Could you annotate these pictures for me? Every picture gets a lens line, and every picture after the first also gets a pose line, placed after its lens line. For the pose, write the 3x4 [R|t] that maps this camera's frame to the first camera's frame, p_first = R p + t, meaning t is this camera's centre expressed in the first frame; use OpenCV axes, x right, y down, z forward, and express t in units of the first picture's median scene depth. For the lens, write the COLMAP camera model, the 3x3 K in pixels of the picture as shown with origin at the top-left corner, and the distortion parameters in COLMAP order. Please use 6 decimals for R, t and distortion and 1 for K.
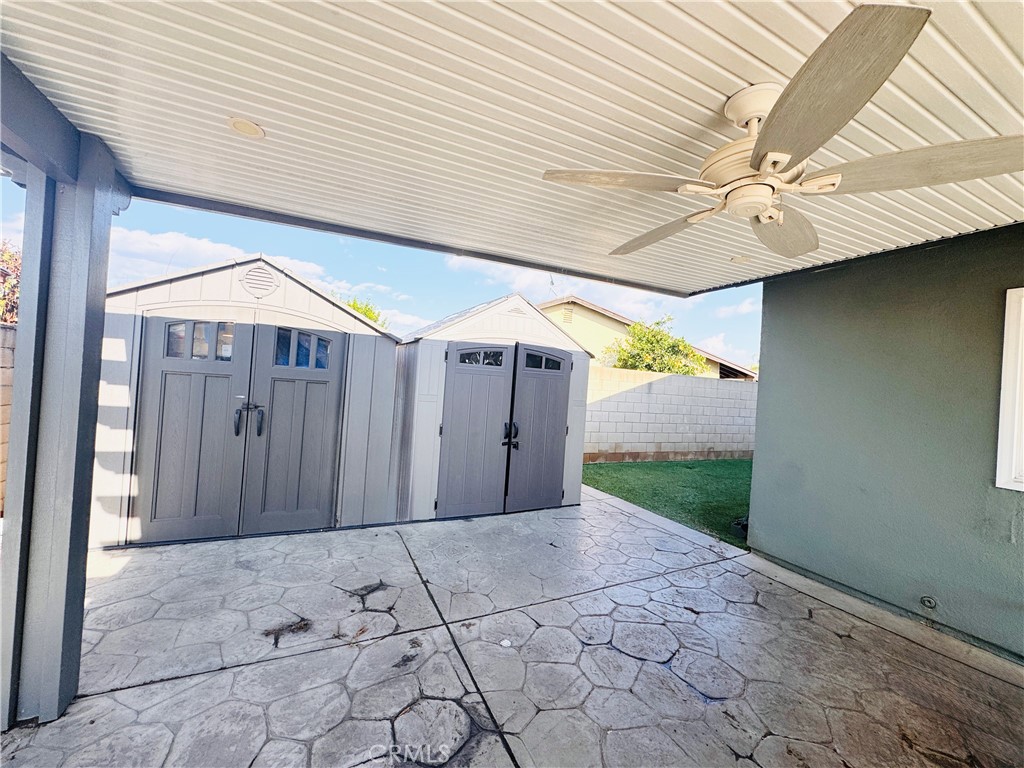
lens RADIAL K [[408.7, 0, 511.0], [0, 408.7, 380.7], [0, 0, 1]] dist [-0.004013, 0.001030]
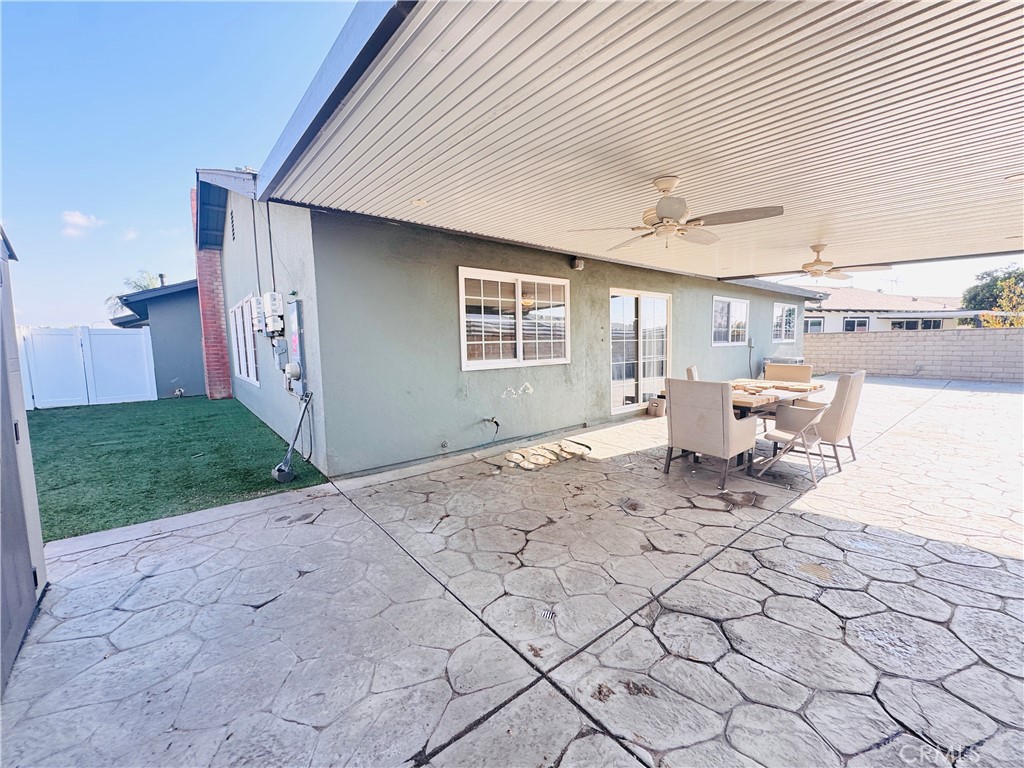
lens RADIAL K [[408.7, 0, 511.4], [0, 408.7, 383.4], [0, 0, 1]] dist [-0.004013, 0.001030]
pose [[-0.224802, -0.160868, 0.961033, -0.226879], [-0.008478, 0.986563, 0.163159, -0.000122], [-0.974367, 0.028531, -0.223146, 0.371049]]
